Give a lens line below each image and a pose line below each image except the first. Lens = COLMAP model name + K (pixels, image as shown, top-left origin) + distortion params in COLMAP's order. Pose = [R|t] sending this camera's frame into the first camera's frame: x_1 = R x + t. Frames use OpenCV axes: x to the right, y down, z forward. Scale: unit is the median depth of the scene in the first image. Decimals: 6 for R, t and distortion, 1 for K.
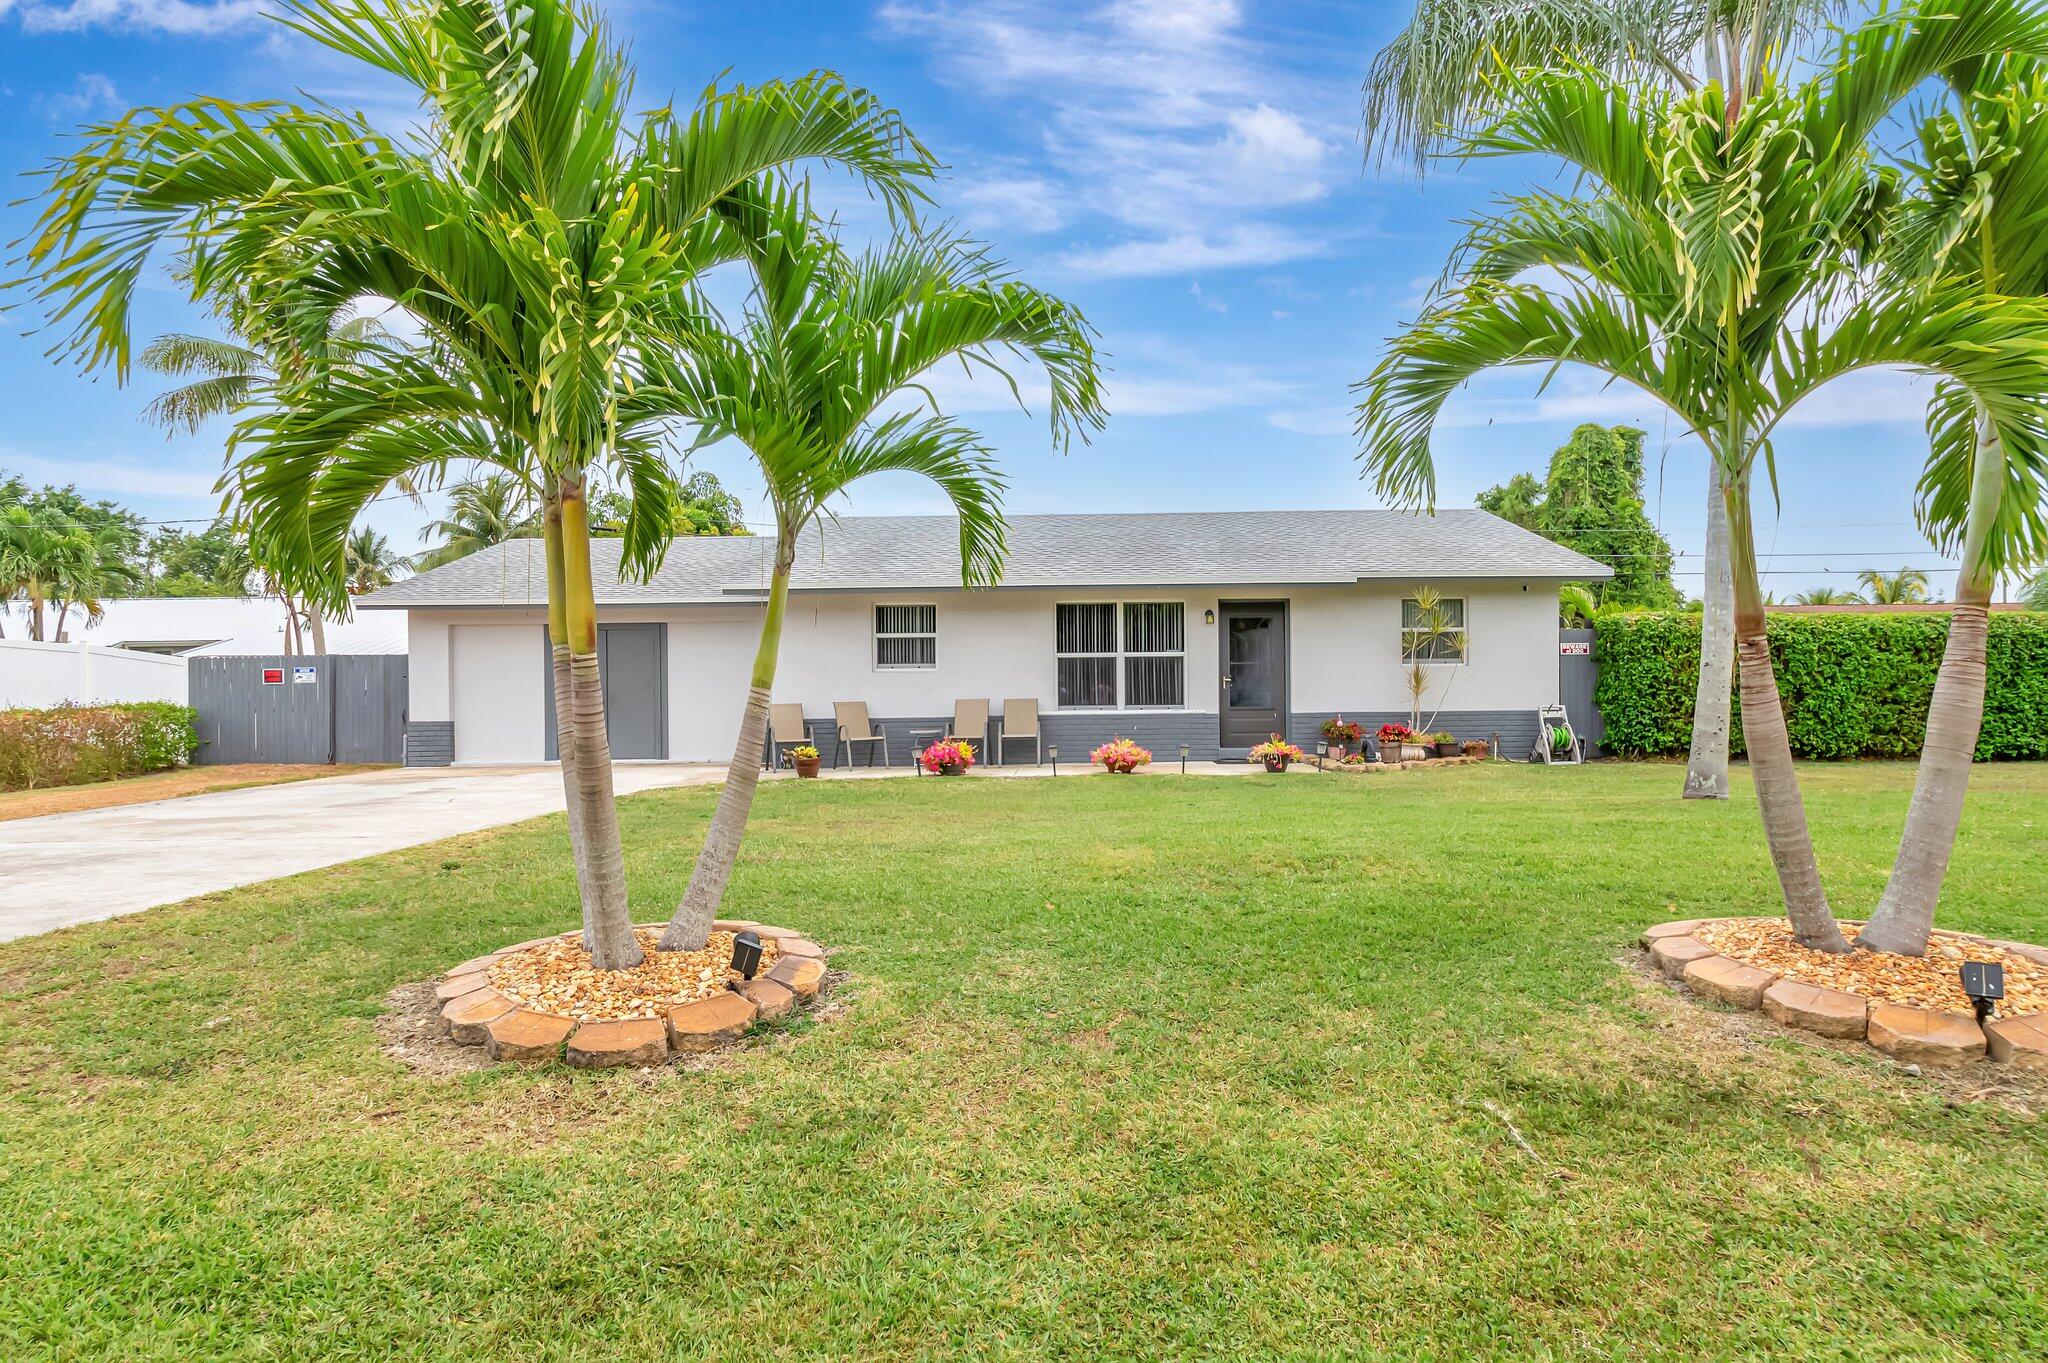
lens RADIAL K [[1129.1, 0, 1029.3], [0, 1129.1, 705.9], [0, 0, 1]] dist [-0.001672, 0.000243]
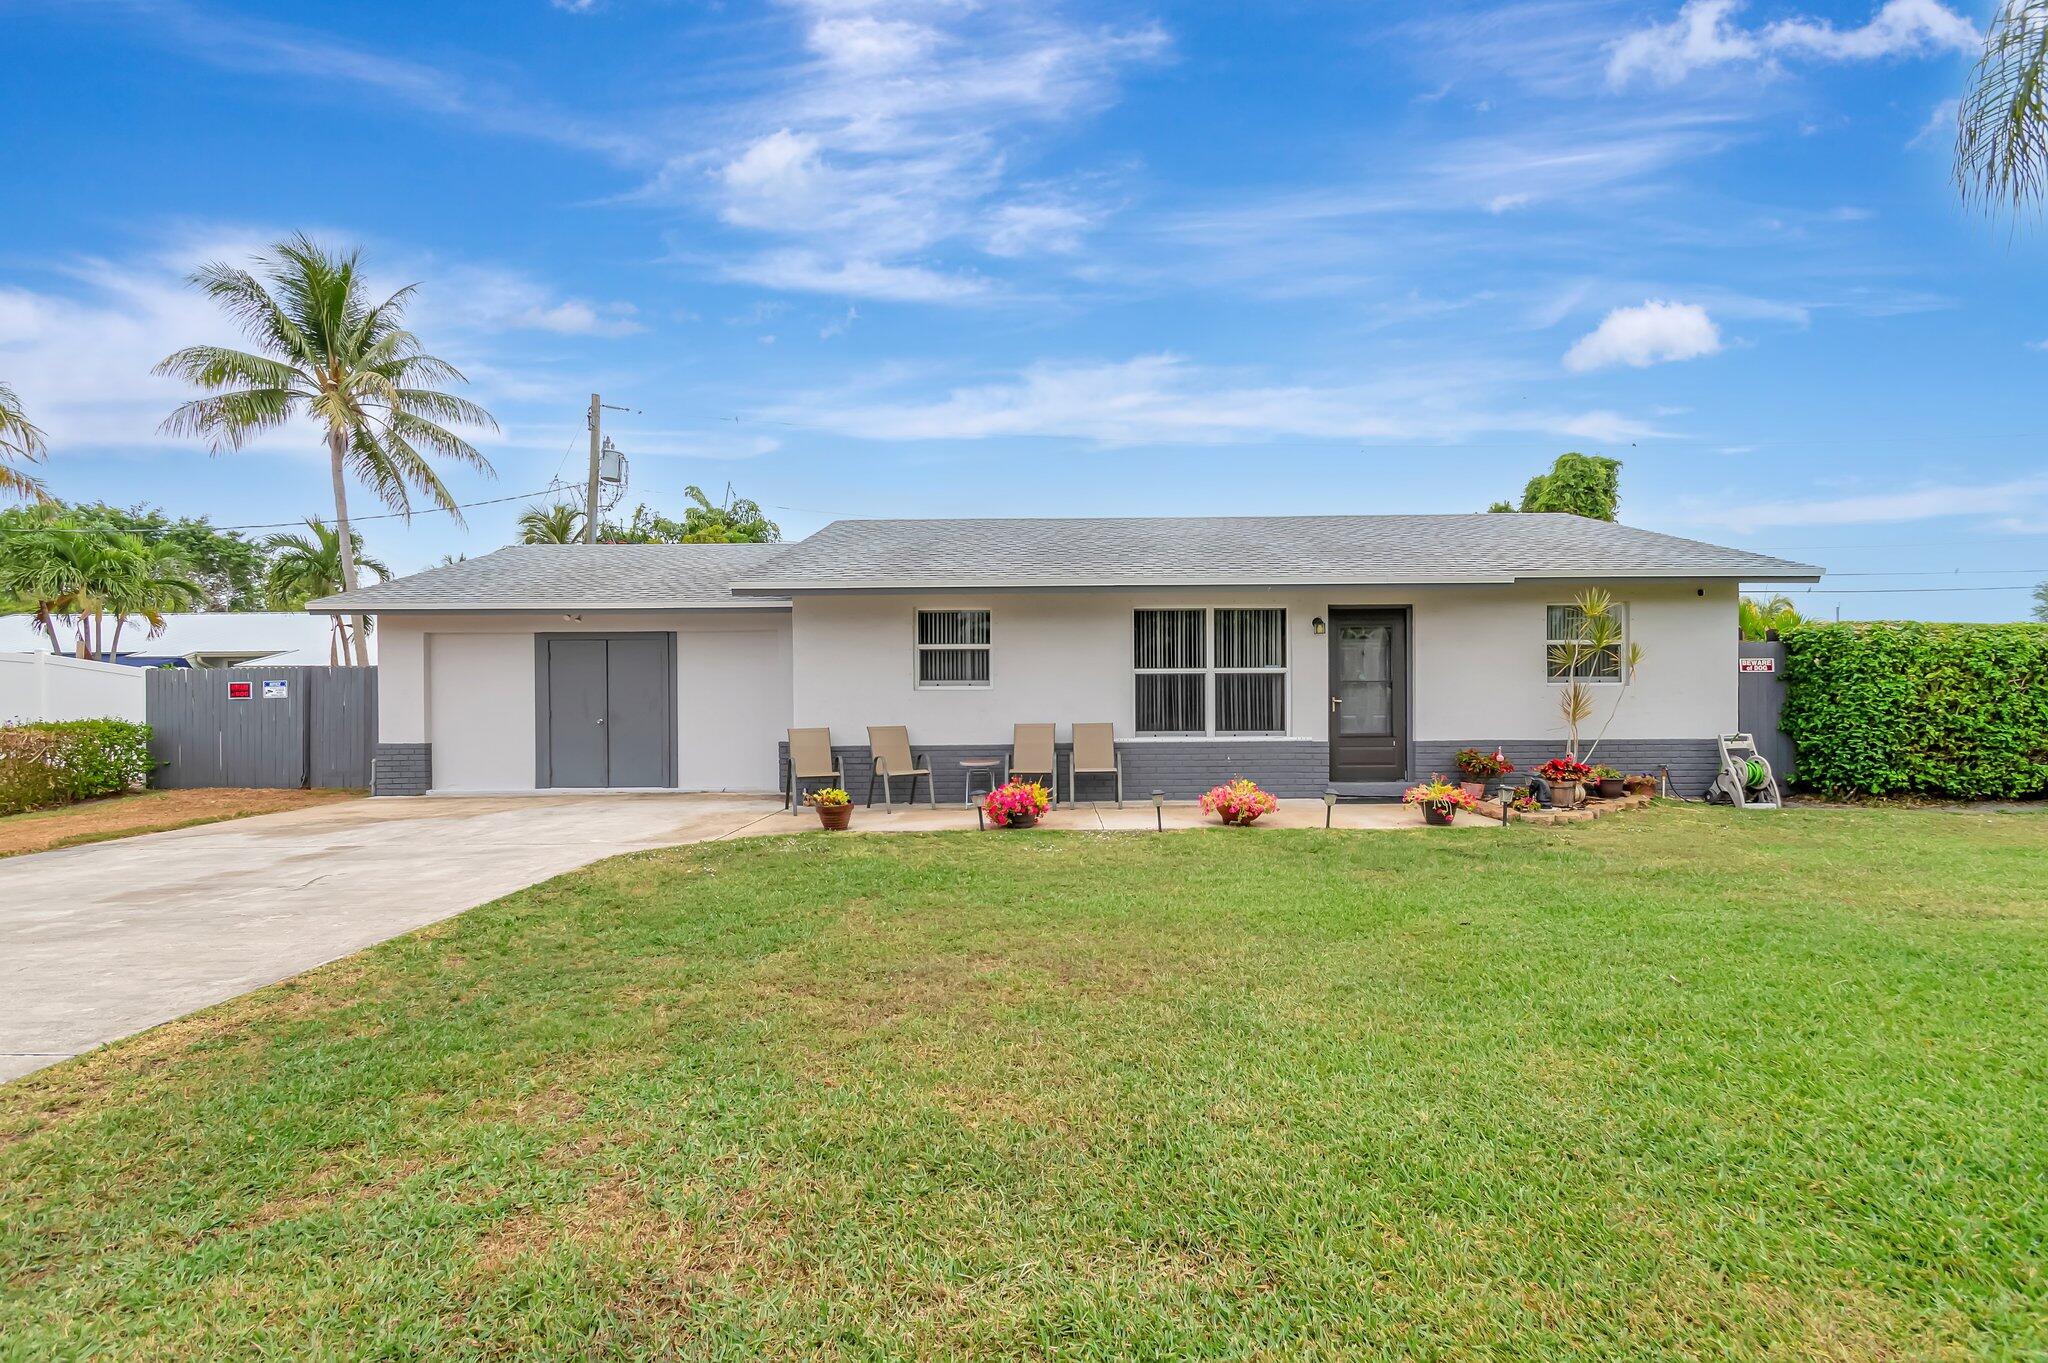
lens RADIAL K [[902.8, 0, 1026.0], [0, 902.8, 712.8], [0, 0, 1]] dist [0.001683, 0.000024]
pose [[0.999959, 0.002956, 0.008596, -0.061767], [-0.003009, 0.999977, 0.006126, -0.017746], [-0.008578, -0.006151, 0.999944, 0.330572]]
